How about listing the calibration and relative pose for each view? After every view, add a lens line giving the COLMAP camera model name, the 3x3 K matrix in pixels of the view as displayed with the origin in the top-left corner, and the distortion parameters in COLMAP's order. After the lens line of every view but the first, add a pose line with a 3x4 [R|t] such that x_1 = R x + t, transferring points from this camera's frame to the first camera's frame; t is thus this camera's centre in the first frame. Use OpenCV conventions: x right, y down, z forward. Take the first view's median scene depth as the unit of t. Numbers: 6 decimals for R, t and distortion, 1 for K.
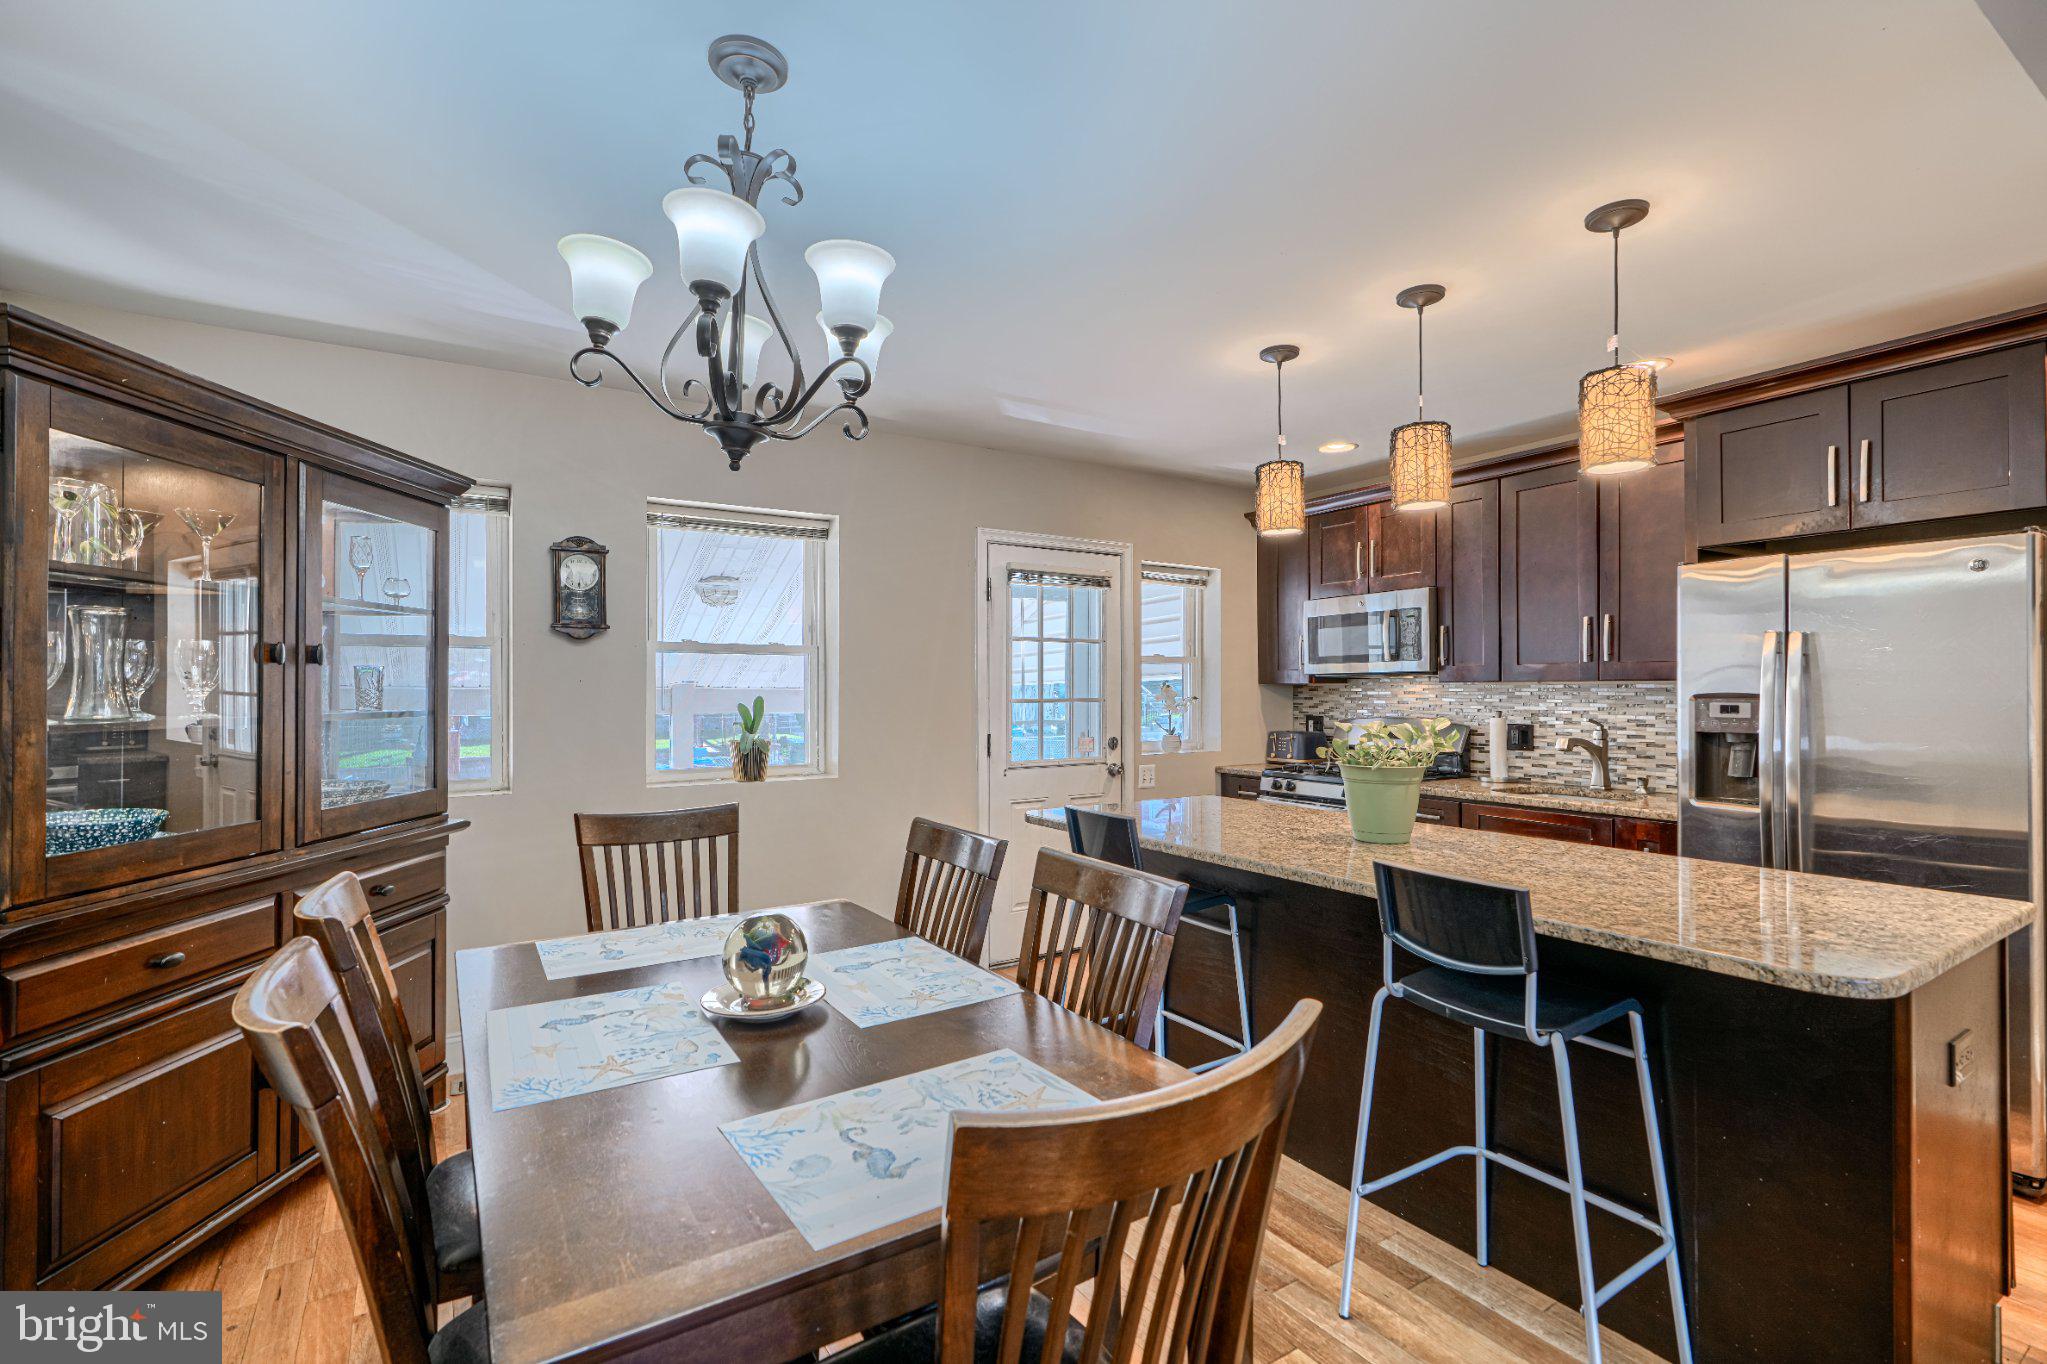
lens RADIAL K [[931.7, 0, 1030.5], [0, 931.7, 682.7], [0, 0, 1]] dist [0.001881, 0.000373]
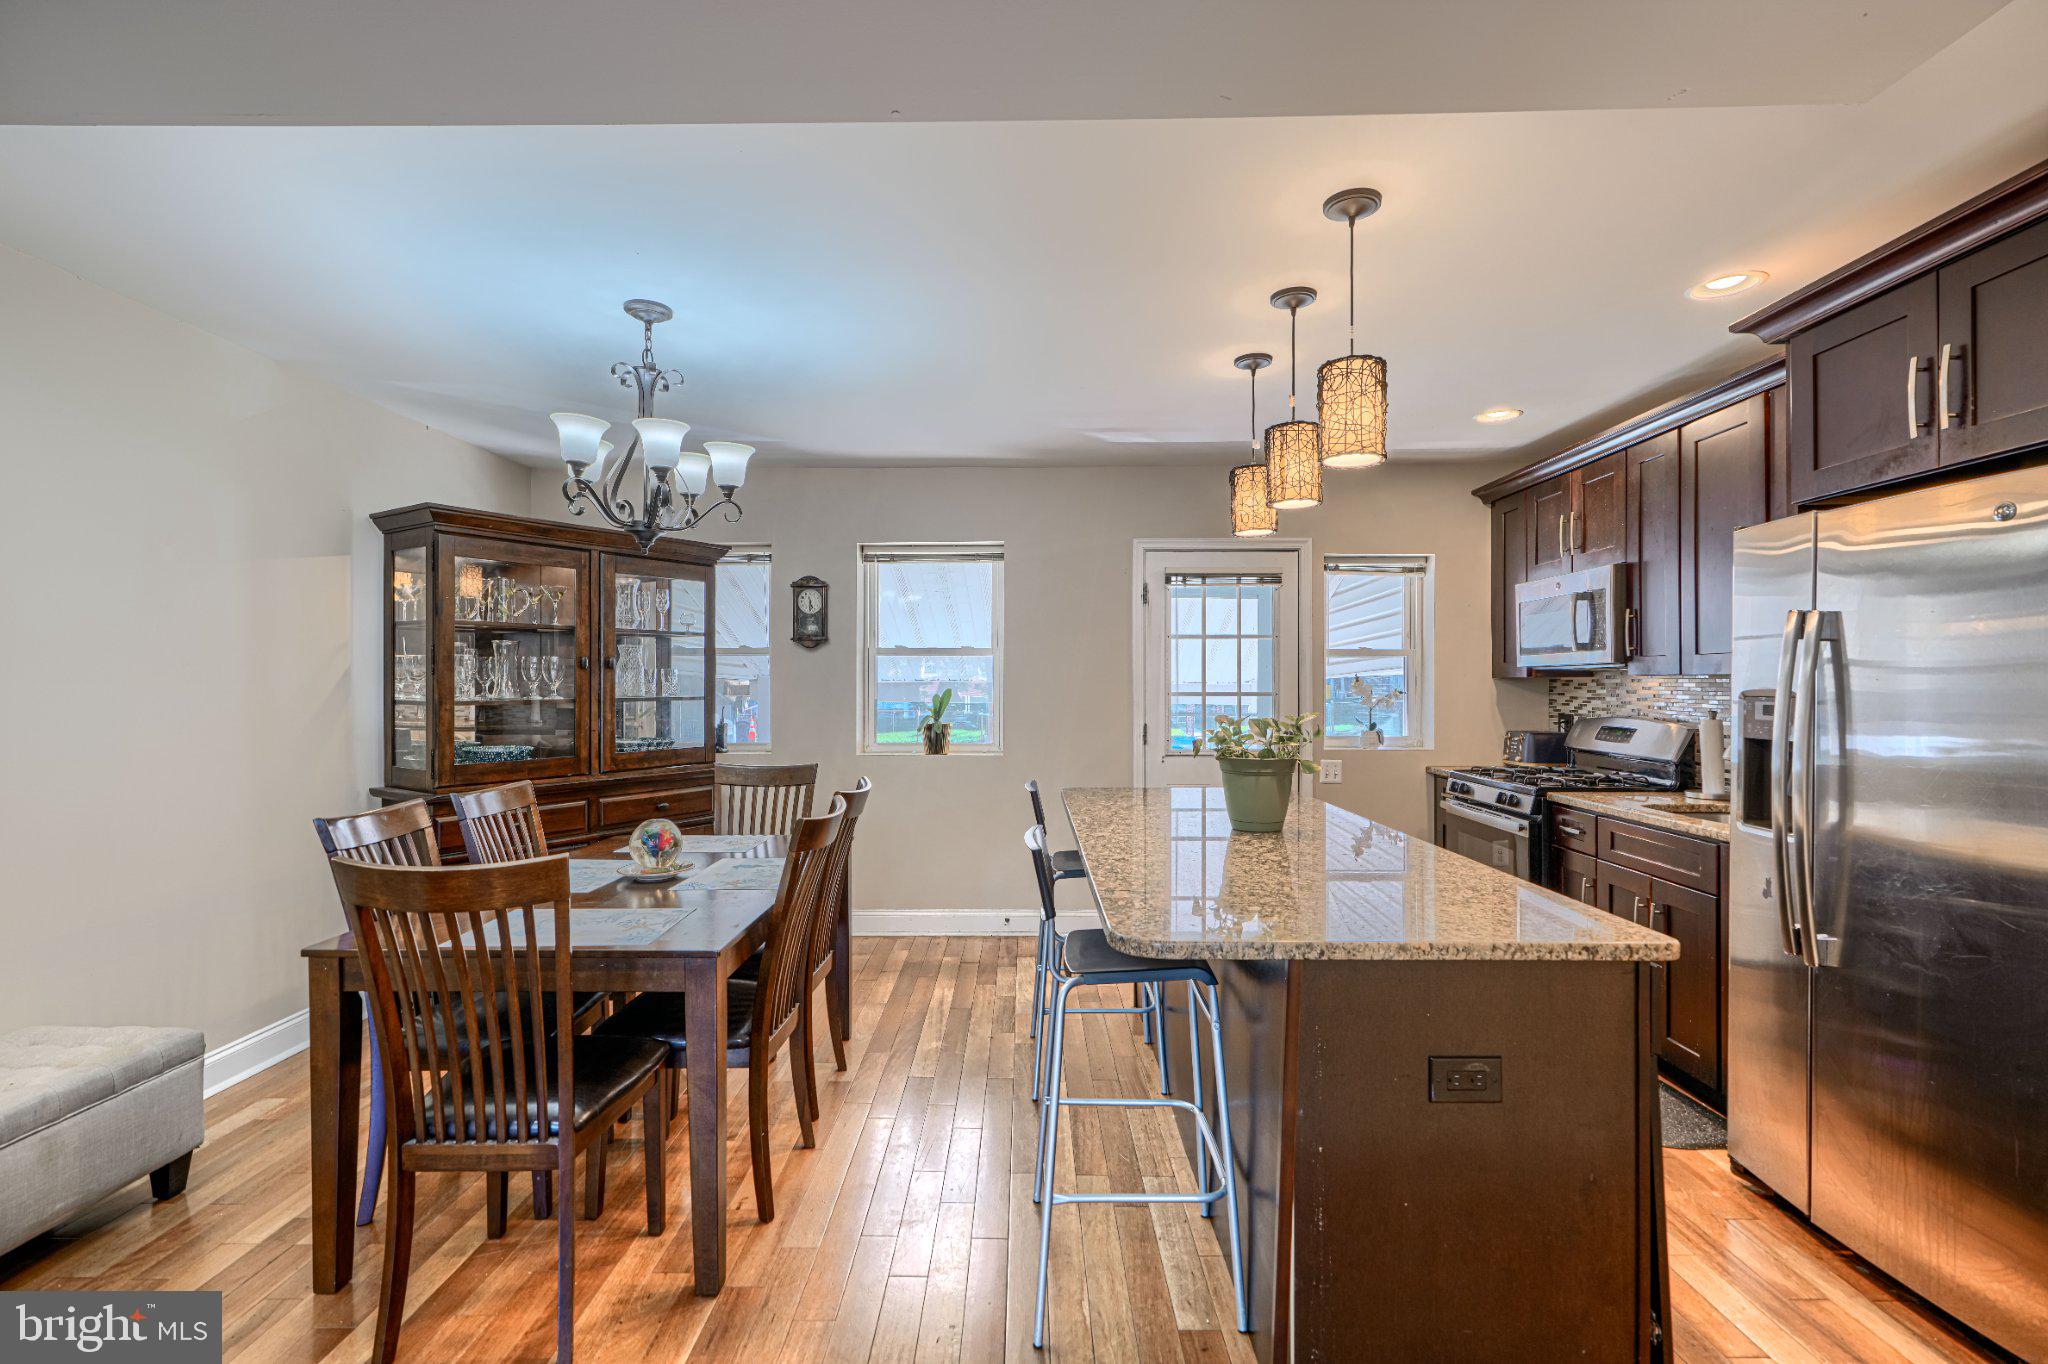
lens RADIAL K [[932.2, 0, 1016.3], [0, 932.2, 686.1], [0, 0, 1]] dist [0.001881, 0.000373]
pose [[0.831431, 0.003544, -0.555617, 0.507098], [0.002878, 0.999939, 0.010685, -0.002404], [0.555621, -0.010482, 0.831369, -0.010243]]
